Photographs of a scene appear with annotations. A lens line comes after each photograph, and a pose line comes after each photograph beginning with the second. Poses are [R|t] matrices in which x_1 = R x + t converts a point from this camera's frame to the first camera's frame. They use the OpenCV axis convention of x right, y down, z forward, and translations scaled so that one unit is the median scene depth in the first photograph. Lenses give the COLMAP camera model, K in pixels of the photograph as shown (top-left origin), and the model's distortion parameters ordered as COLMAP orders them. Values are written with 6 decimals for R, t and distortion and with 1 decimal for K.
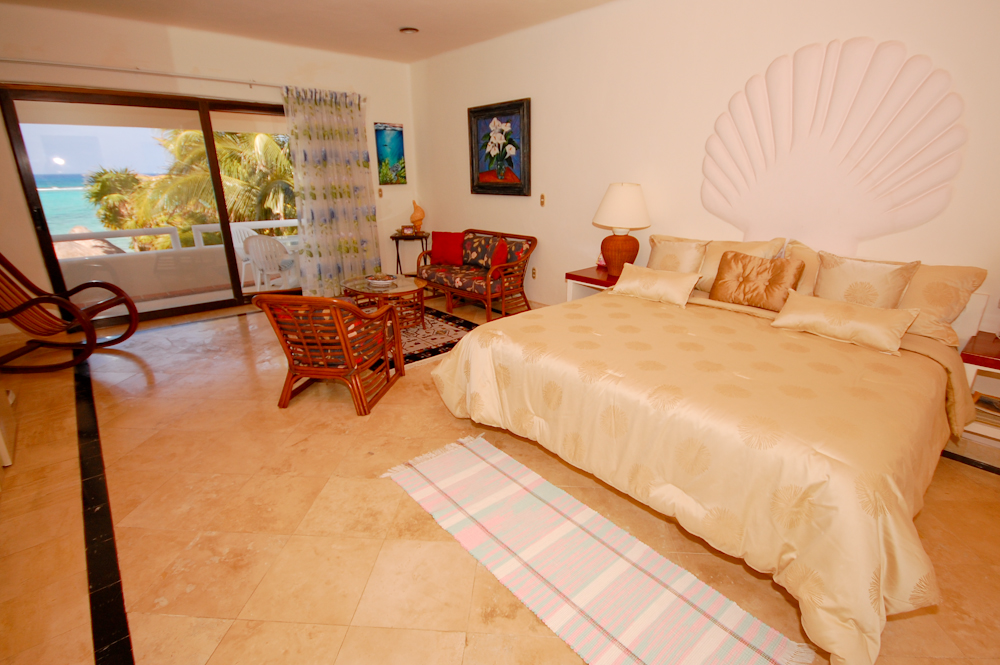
lens RADIAL K [[452.9, 0, 496.1], [0, 452.9, 334.0], [0, 0, 1]] dist [0.003444, -0.005271]
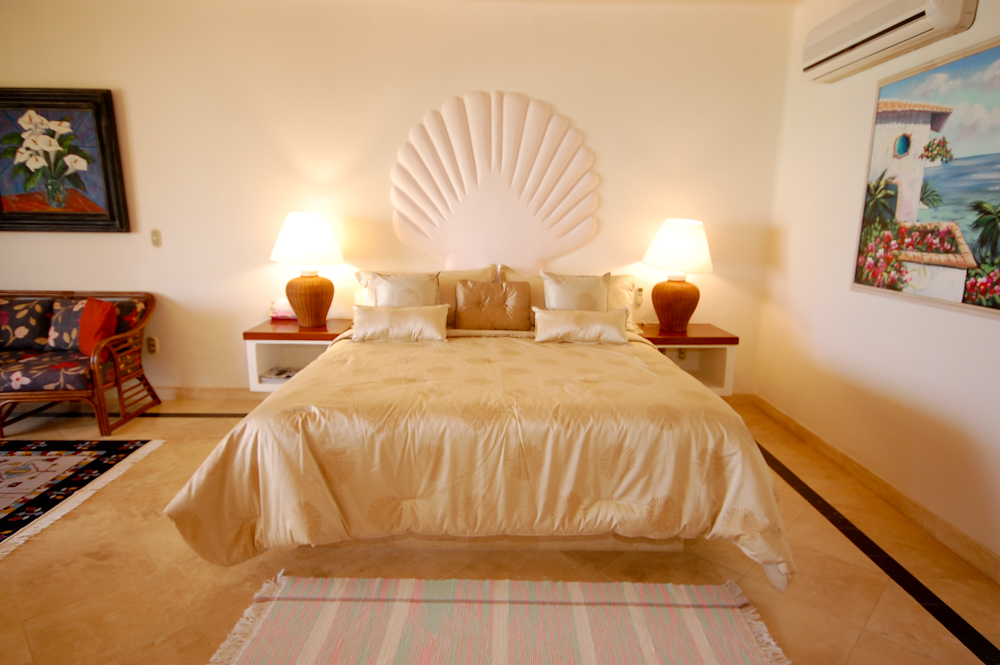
lens RADIAL K [[559.0, 0, 491.3], [0, 559.0, 338.1], [0, 0, 1]] dist [0.004248, -0.000188]
pose [[0.664802, -0.136188, 0.734501, -0.183953], [0.231865, 0.972298, -0.029583, -0.005819], [-0.710125, 0.189972, 0.677963, 0.089871]]
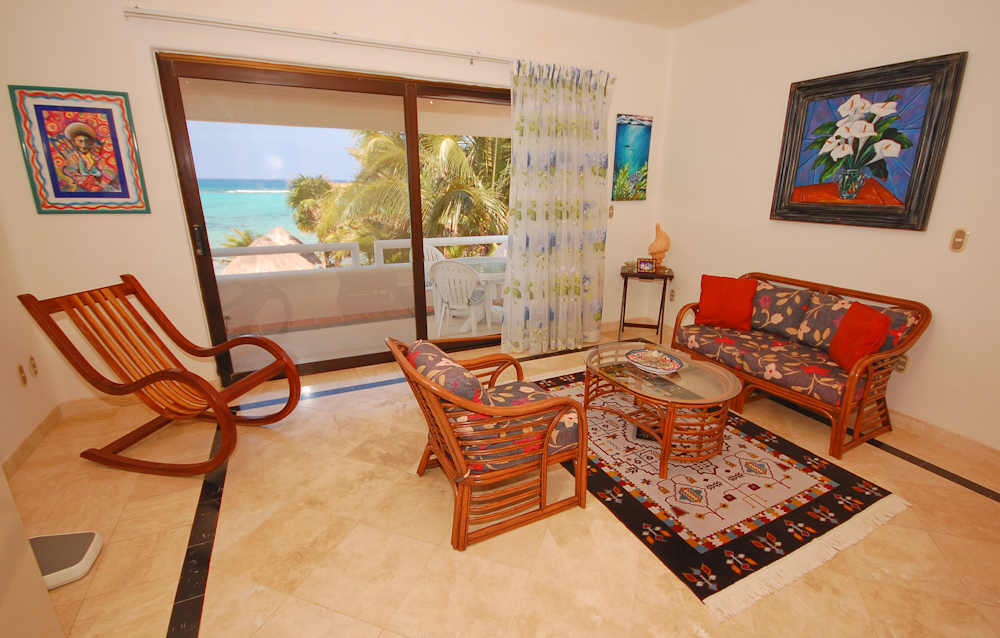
lens RADIAL K [[465.6, 0, 525.8], [0, 465.6, 343.2], [0, 0, 1]] dist [0.001603, -0.003244]
pose [[0.965146, 0.097948, -0.242690, -0.231312], [-0.100721, 0.994914, 0.000986, -0.110182], [0.241553, 0.023492, 0.970103, 0.308580]]
